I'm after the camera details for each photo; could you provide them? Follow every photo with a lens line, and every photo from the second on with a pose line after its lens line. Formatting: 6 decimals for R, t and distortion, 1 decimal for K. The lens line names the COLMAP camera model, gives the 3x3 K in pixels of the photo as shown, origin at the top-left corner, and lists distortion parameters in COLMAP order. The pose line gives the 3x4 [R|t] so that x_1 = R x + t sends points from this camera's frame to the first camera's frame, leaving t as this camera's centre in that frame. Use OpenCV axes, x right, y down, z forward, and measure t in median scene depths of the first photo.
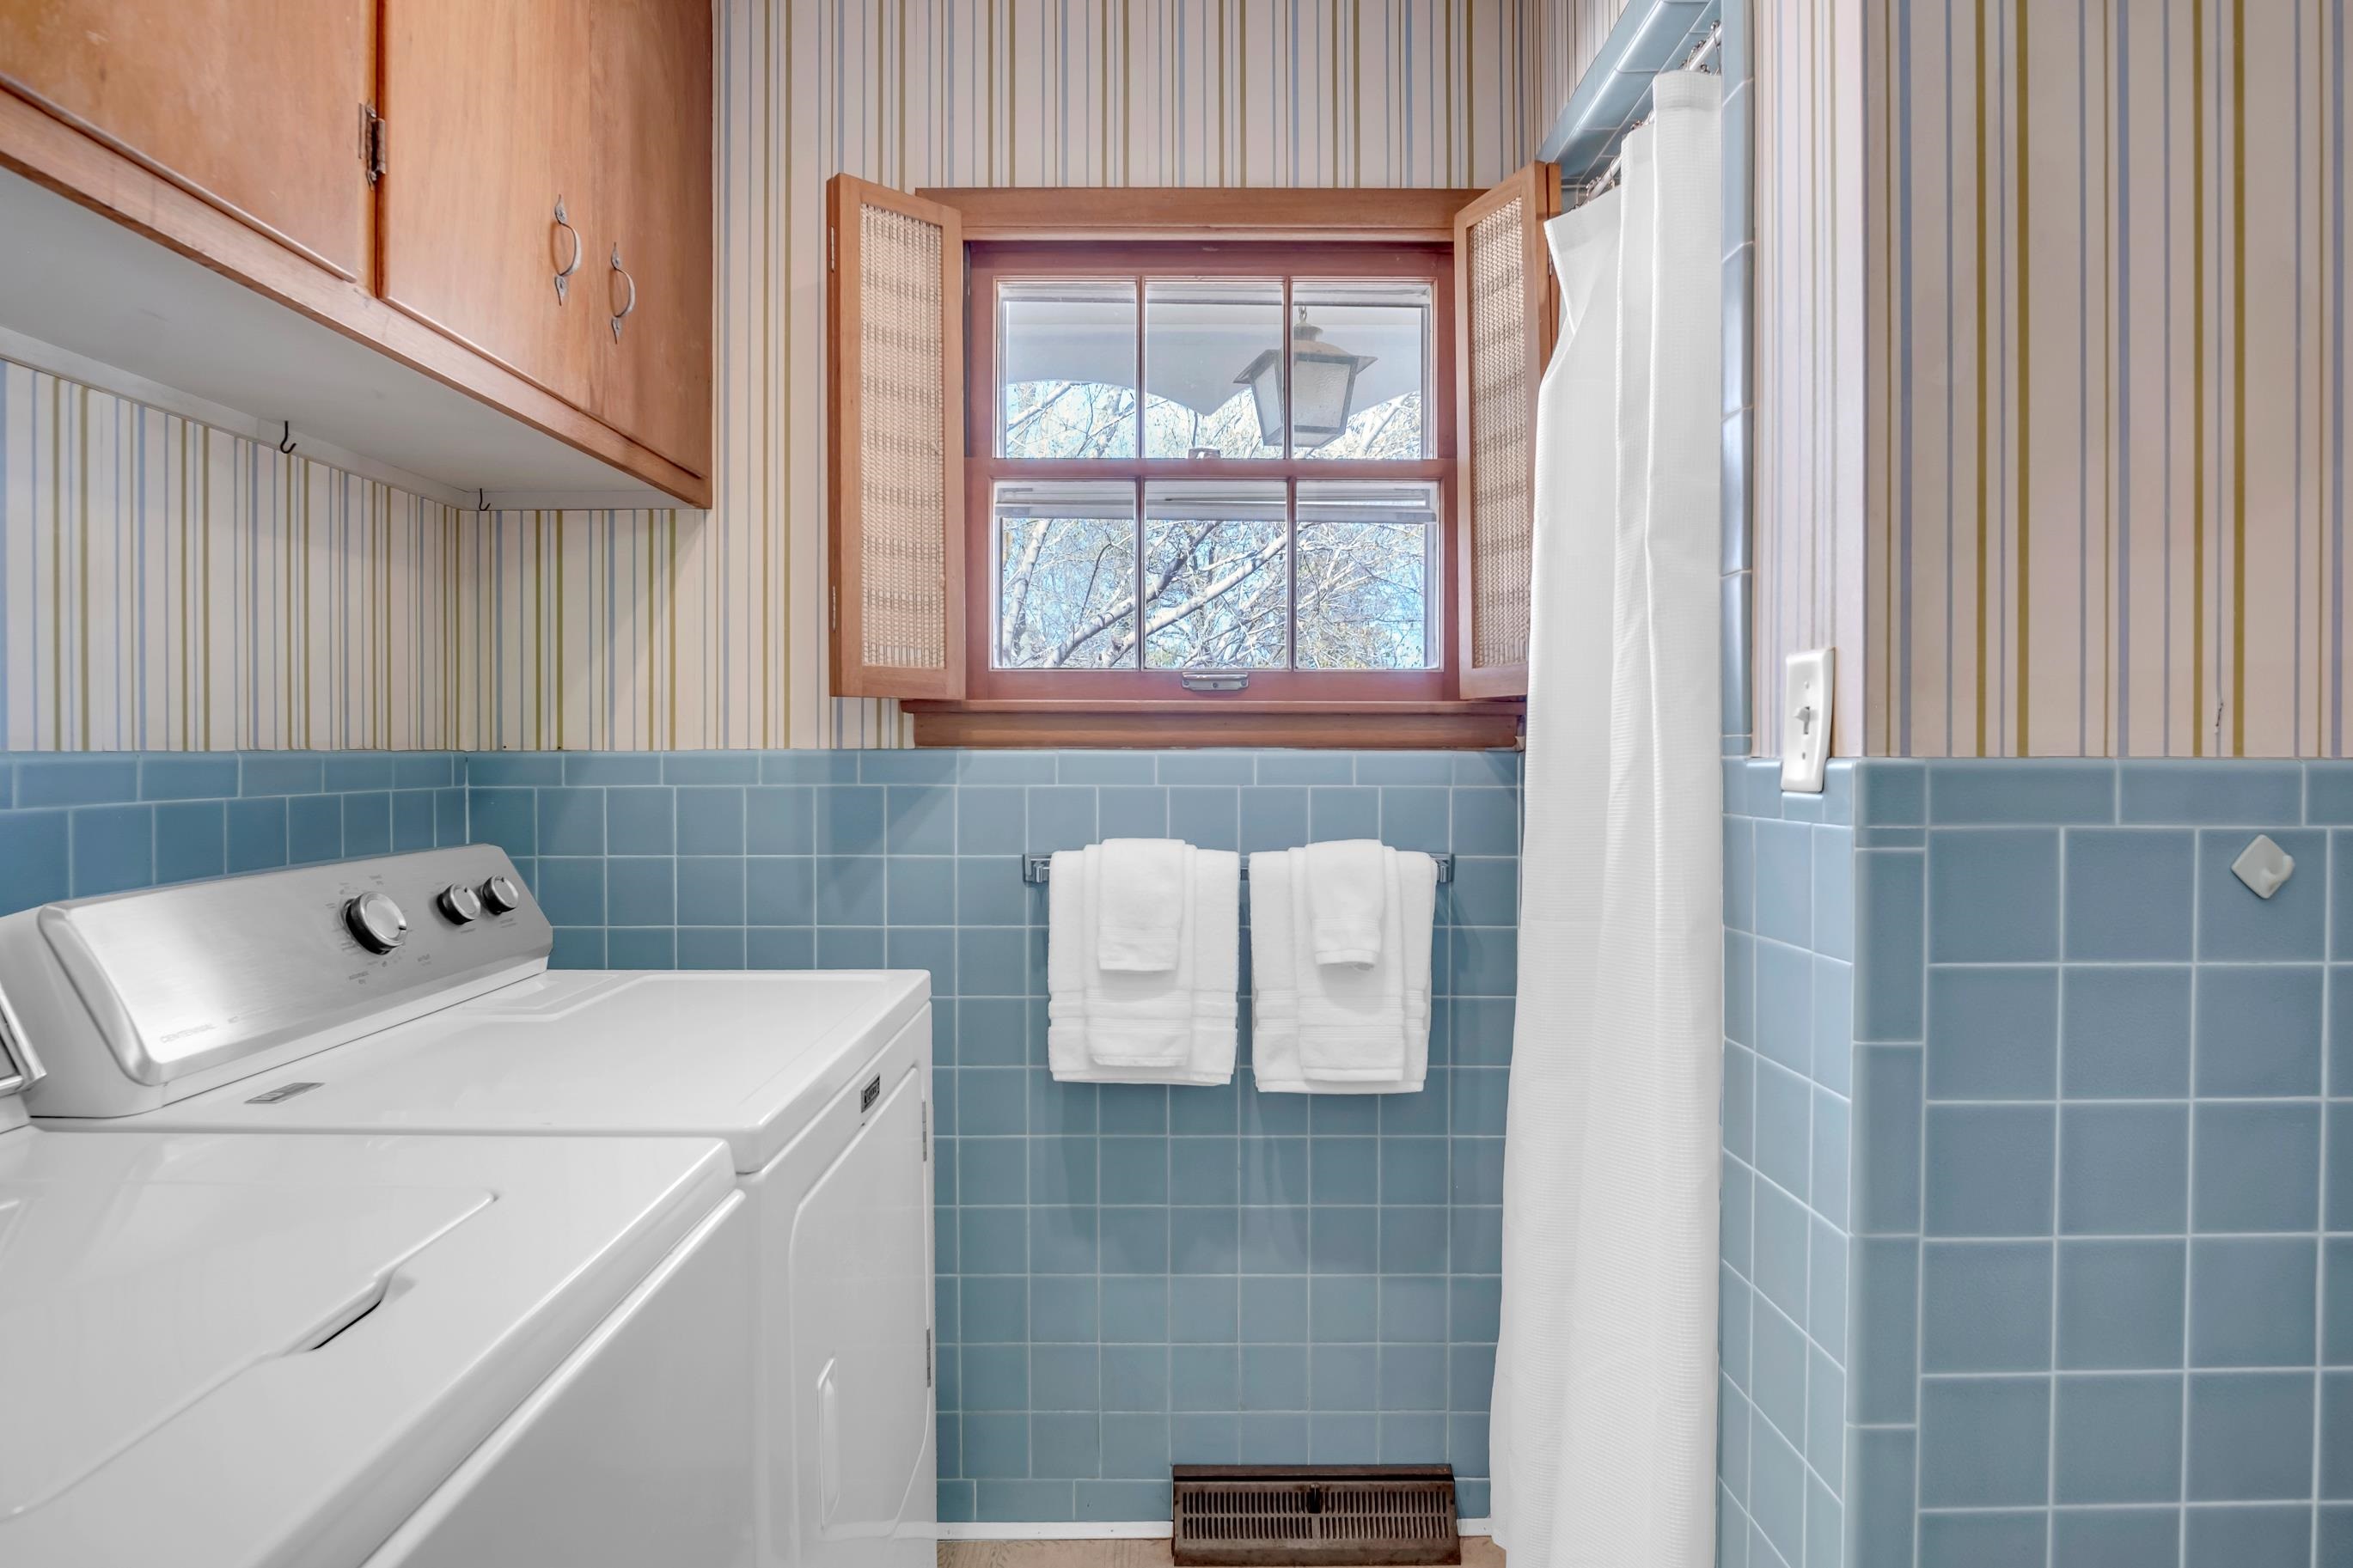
lens RADIAL K [[1279.8, 0, 1180.7], [0, 1279.8, 764.9], [0, 0, 1]] dist [-0.030288, 0.005734]
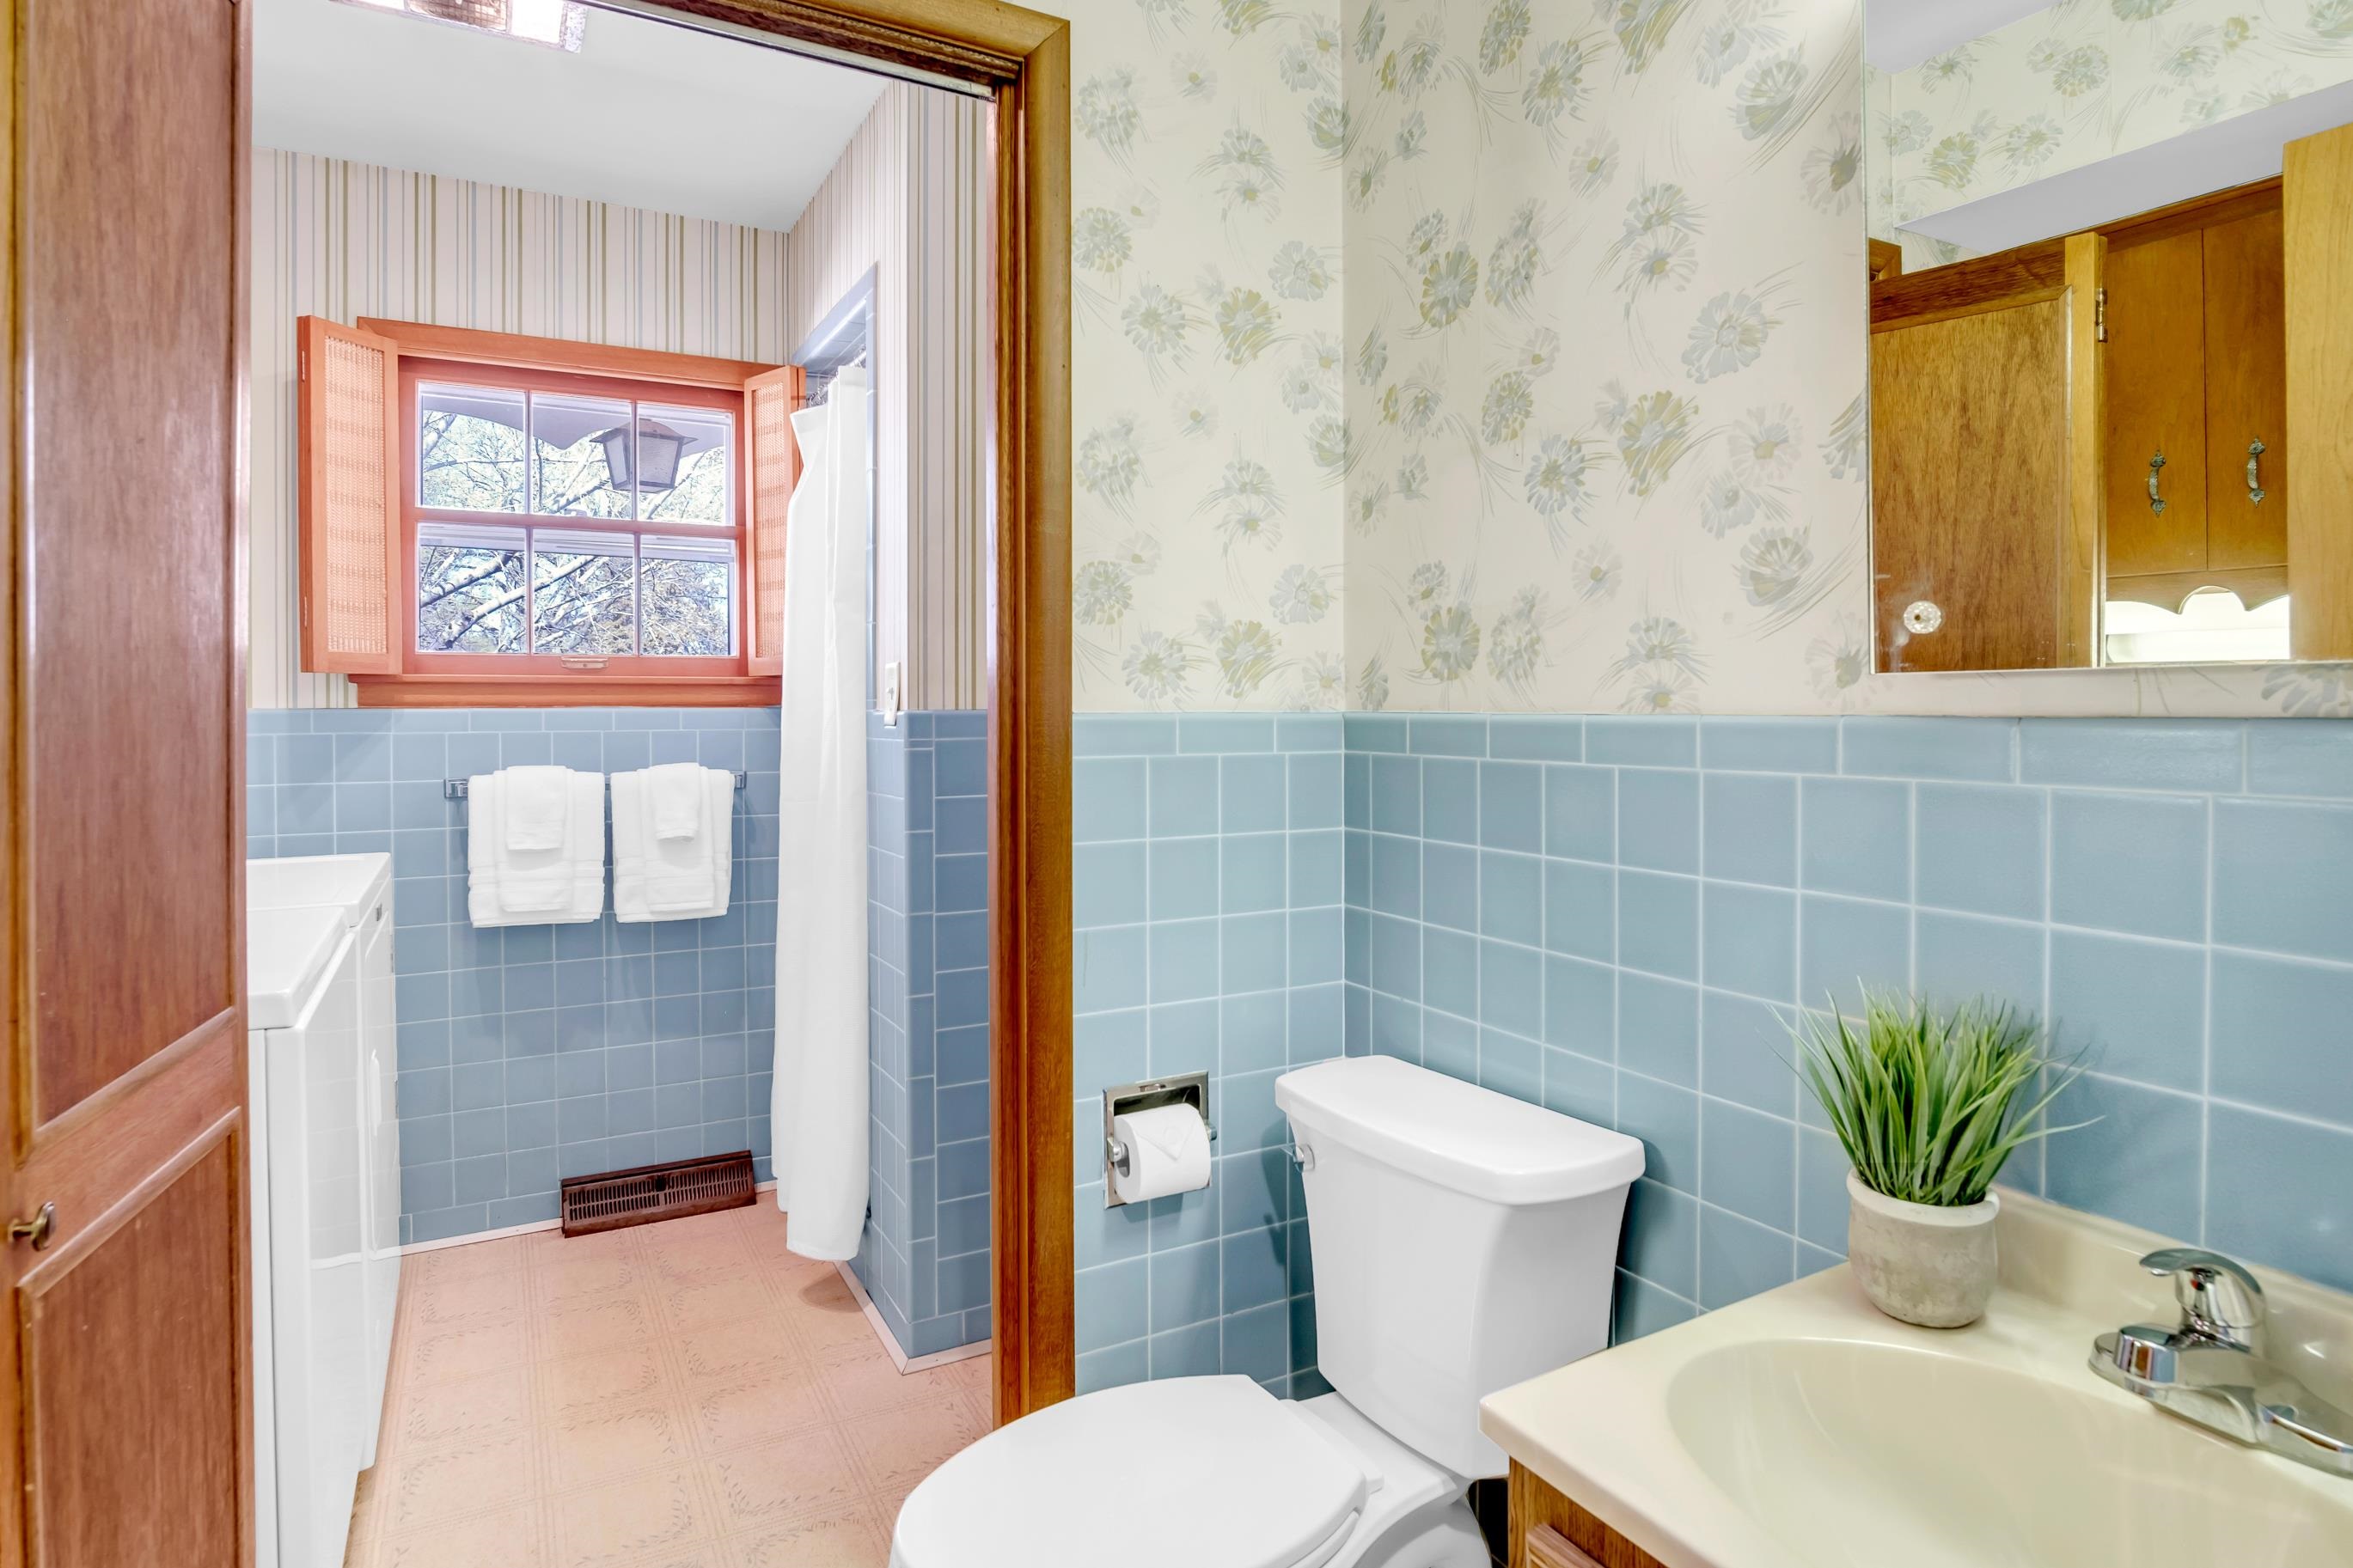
lens RADIAL K [[1279.8, 0, 1178.4], [0, 1279.8, 709.9], [0, 0, 1]] dist [-0.030288, 0.005734]
pose [[0.877474, -0.005604, 0.479591, -0.083990], [0.009511, 0.999938, -0.005718, 0.006683], [-0.479530, 0.009579, 0.877473, -0.710951]]
